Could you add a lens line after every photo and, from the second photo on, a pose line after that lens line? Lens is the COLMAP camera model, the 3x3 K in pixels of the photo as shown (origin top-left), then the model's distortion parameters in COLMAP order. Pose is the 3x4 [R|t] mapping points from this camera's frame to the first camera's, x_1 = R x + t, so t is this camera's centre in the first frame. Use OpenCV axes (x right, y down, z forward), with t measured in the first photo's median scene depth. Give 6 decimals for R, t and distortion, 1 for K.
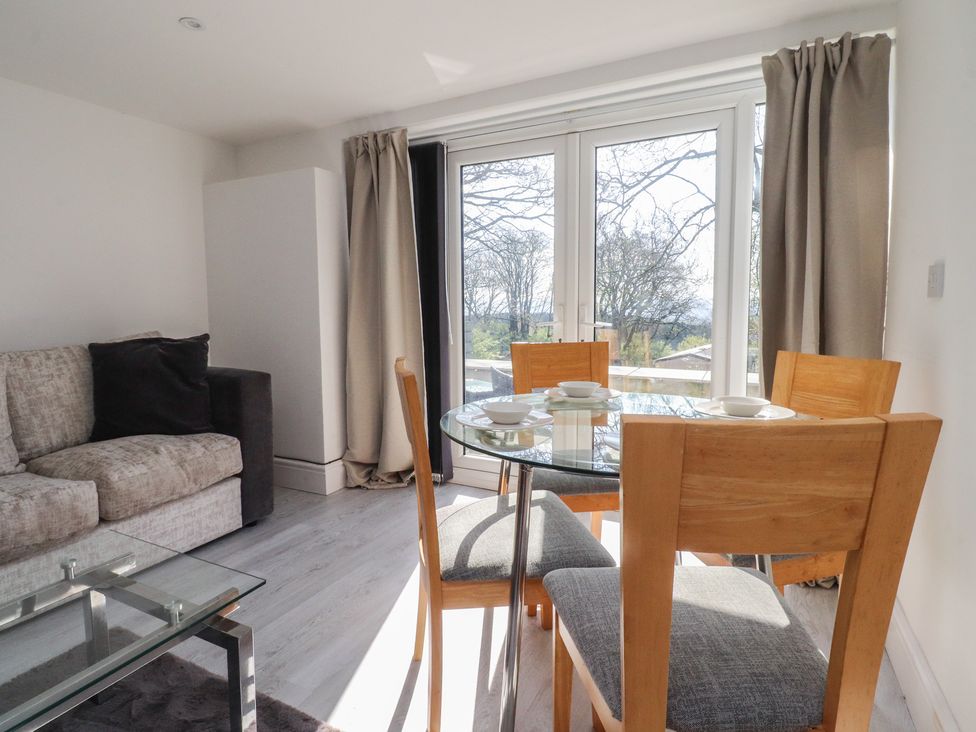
lens RADIAL K [[523.6, 0, 483.6], [0, 523.6, 349.6], [0, 0, 1]] dist [-0.002250, -0.010265]
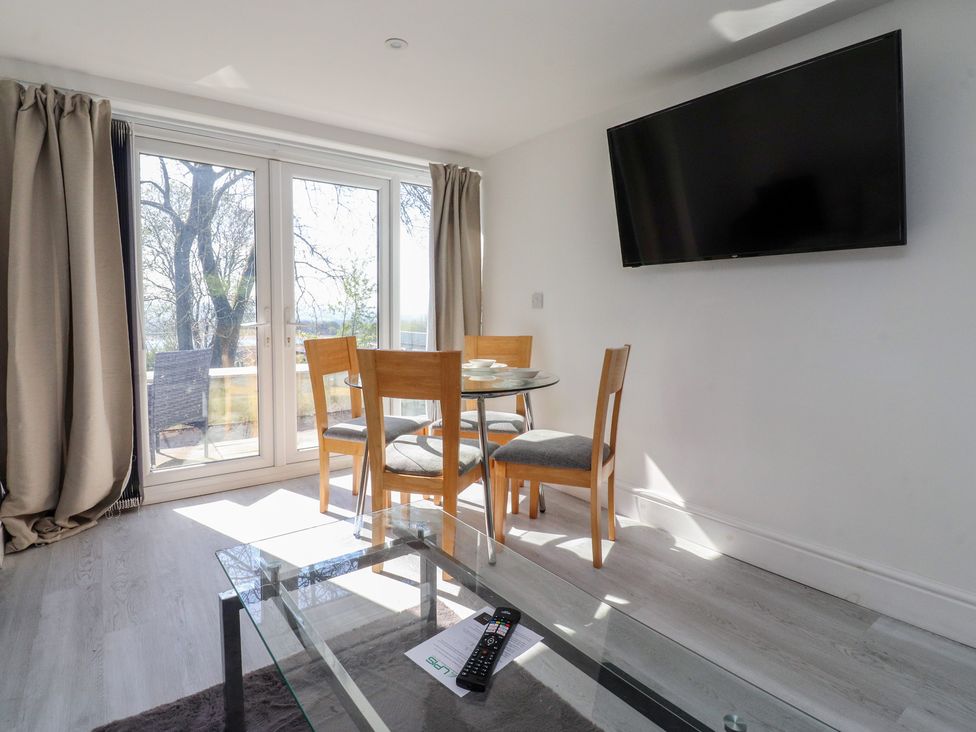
lens RADIAL K [[523.6, 0, 488.3], [0, 523.6, 348.2], [0, 0, 1]] dist [-0.002250, -0.010265]
pose [[0.437288, -0.054817, 0.897649, -0.778590], [0.063348, 0.997539, 0.030056, -0.002196], [-0.897088, 0.043721, 0.439684, 0.094359]]
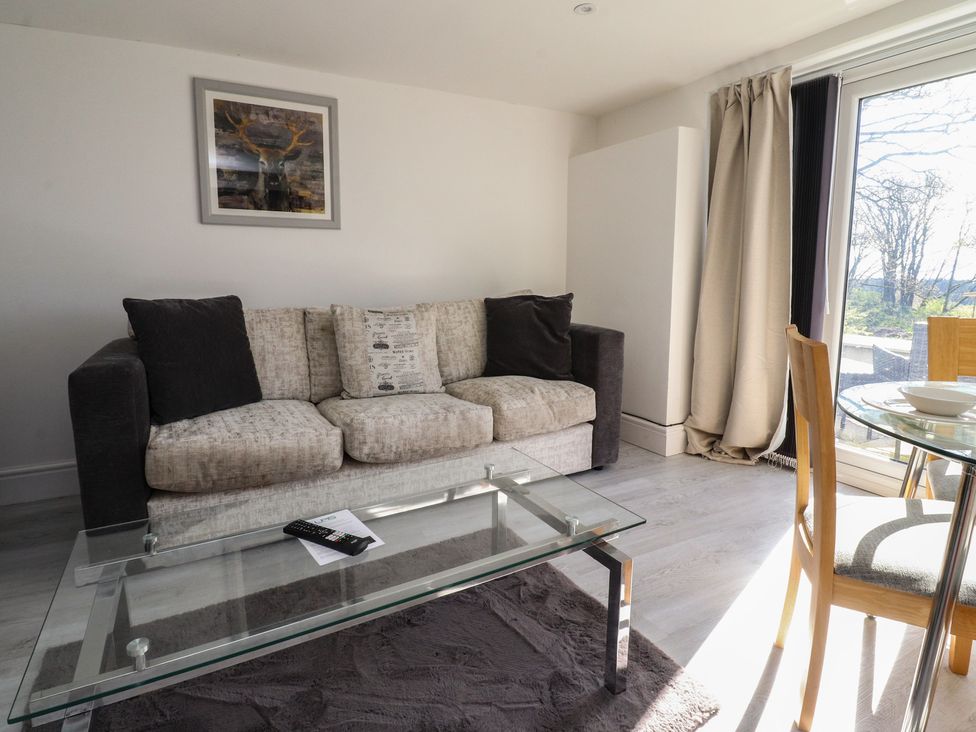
lens RADIAL K [[523.6, 0, 470.4], [0, 523.6, 340.3], [0, 0, 1]] dist [-0.002250, -0.010265]
pose [[0.815245, 0.080946, -0.573431, -0.057746], [-0.050533, 0.996350, 0.068803, 0.004661], [0.576907, -0.027114, 0.816359, -0.046842]]
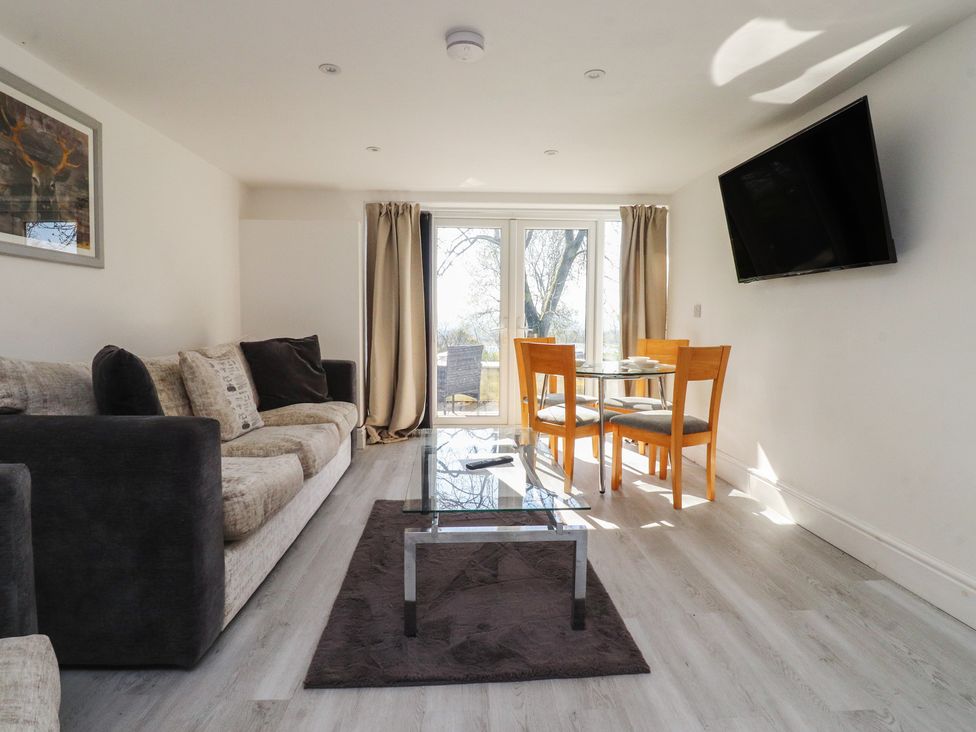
lens RADIAL K [[523.6, 0, 485.2], [0, 523.6, 351.4], [0, 0, 1]] dist [-0.002250, -0.010265]
pose [[0.866379, -0.020947, 0.498947, -0.894592], [0.030847, 0.999457, -0.011605, 0.048696], [-0.498433, 0.025445, 0.866555, -0.512426]]
